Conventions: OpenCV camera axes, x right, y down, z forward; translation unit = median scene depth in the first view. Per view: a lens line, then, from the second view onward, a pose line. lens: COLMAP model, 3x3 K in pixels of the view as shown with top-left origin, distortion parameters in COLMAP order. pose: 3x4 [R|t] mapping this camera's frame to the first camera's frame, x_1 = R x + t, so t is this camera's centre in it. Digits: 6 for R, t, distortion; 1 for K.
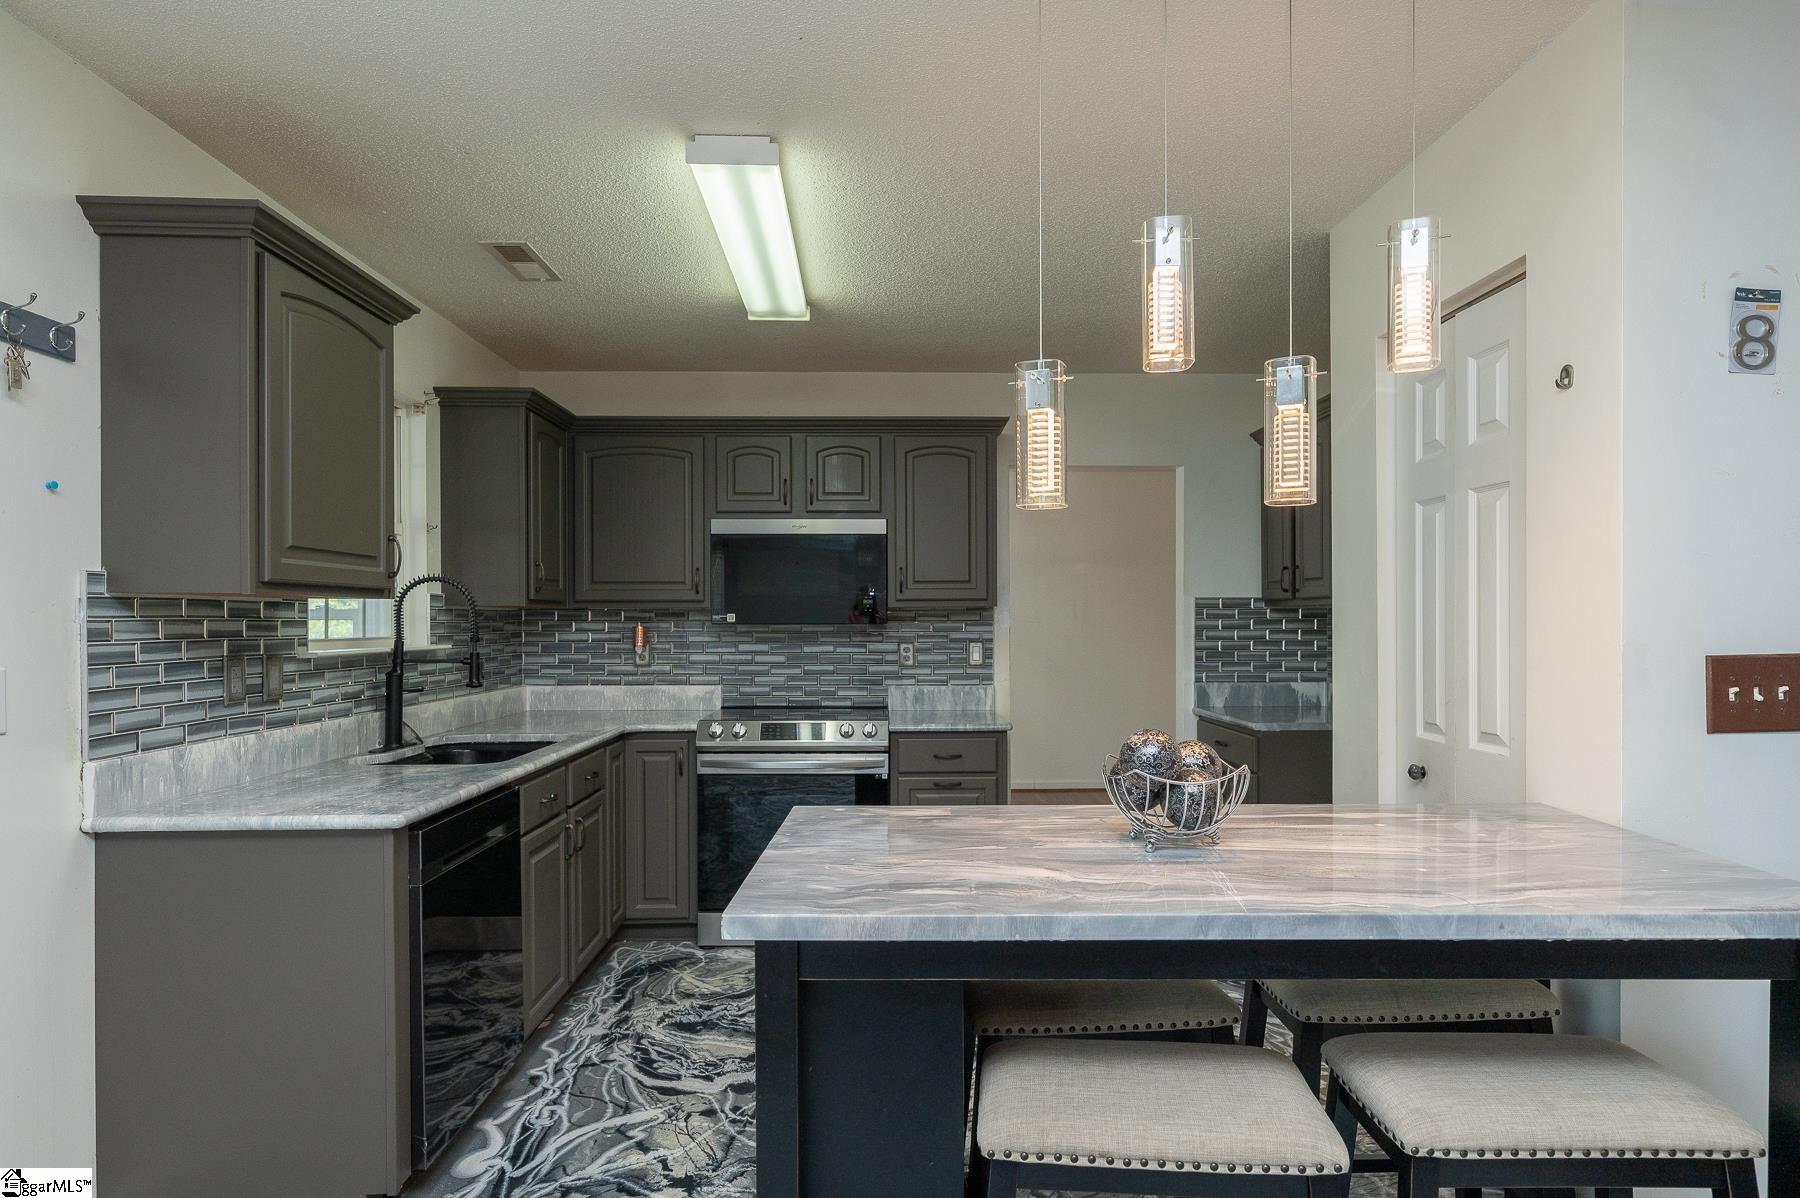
lens RADIAL K [[998.0, 0, 898.3], [0, 998.0, 613.9], [0, 0, 1]] dist [-0.000224, 0.001522]
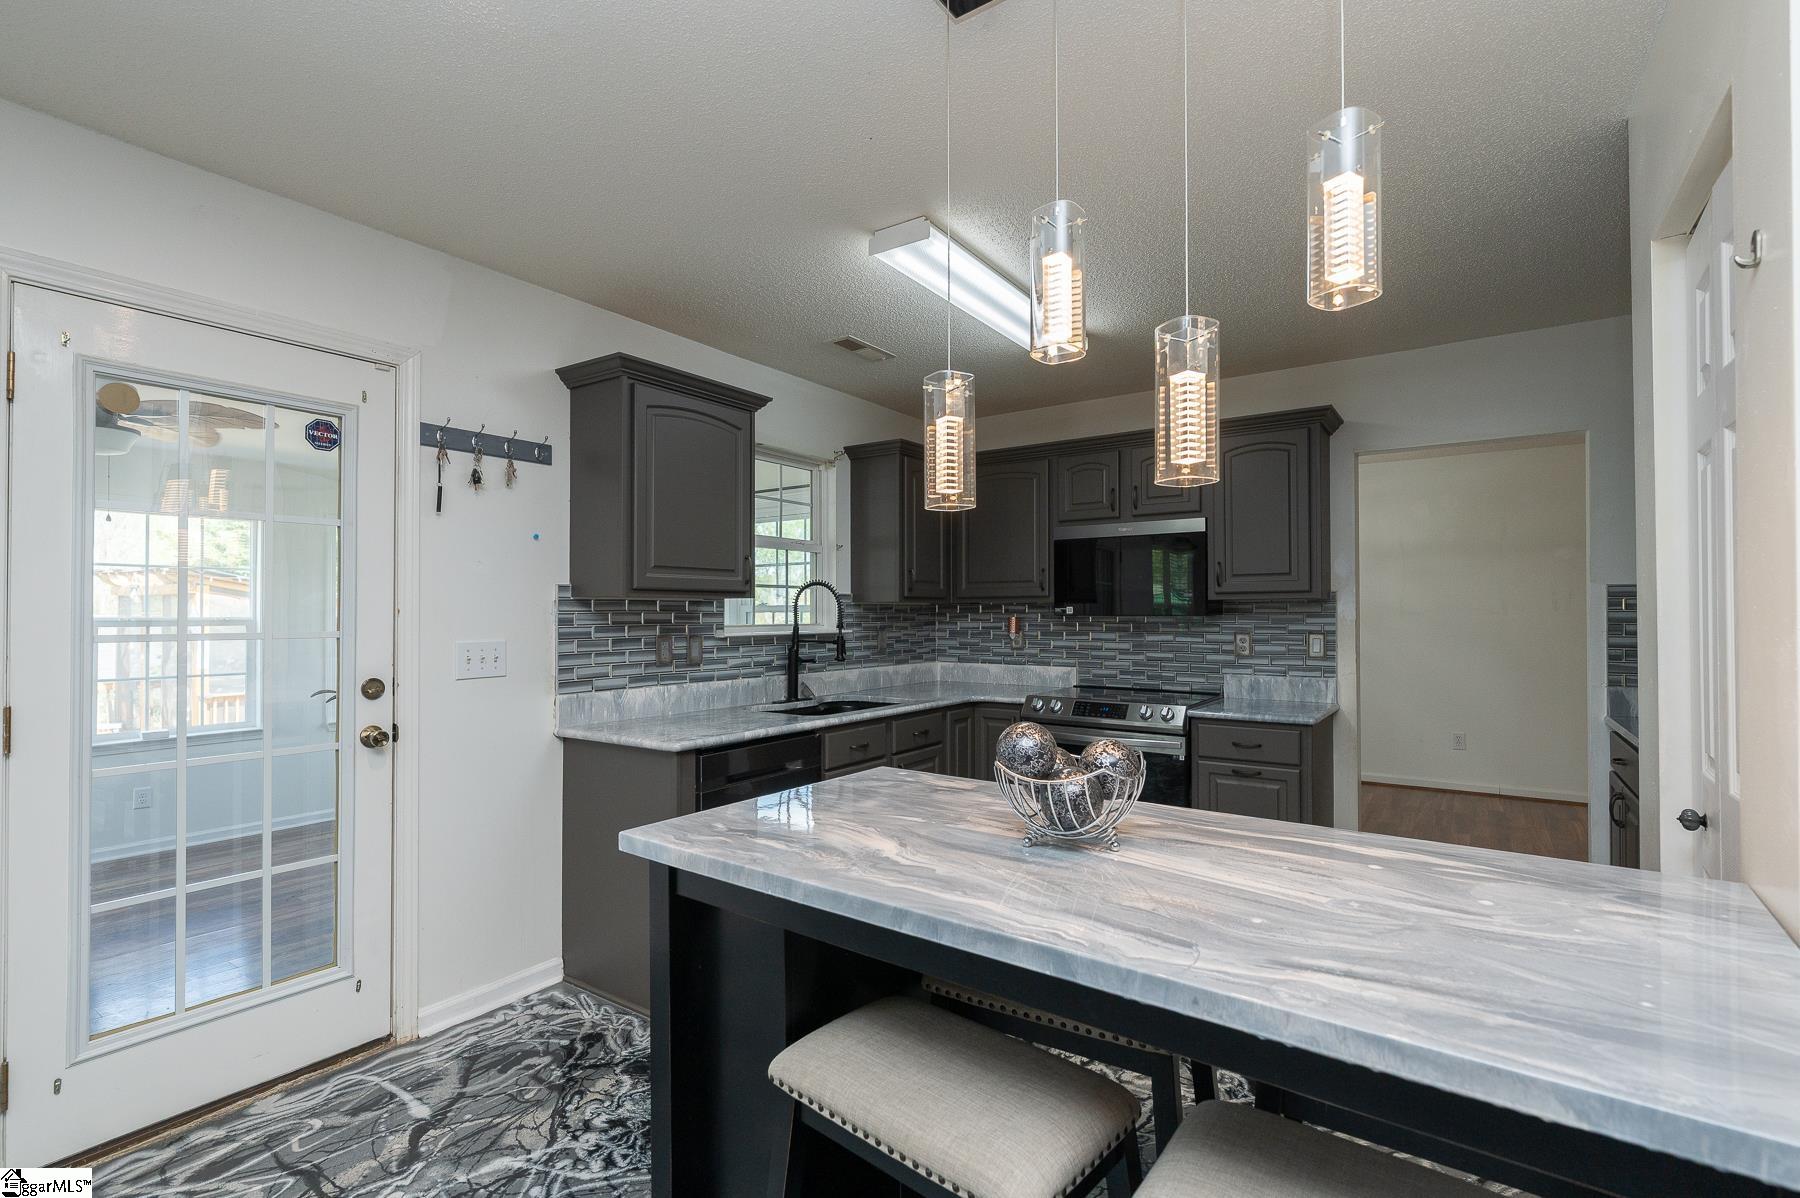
lens RADIAL K [[818.1, 0, 900.1], [0, 818.1, 598.5], [0, 0, 1]] dist [0.003040, -0.000962]
pose [[0.806011, -0.010516, -0.591807, 0.365393], [0.004708, 0.999924, -0.011356, 0.000107], [0.591882, 0.006367, 0.806000, 0.153071]]
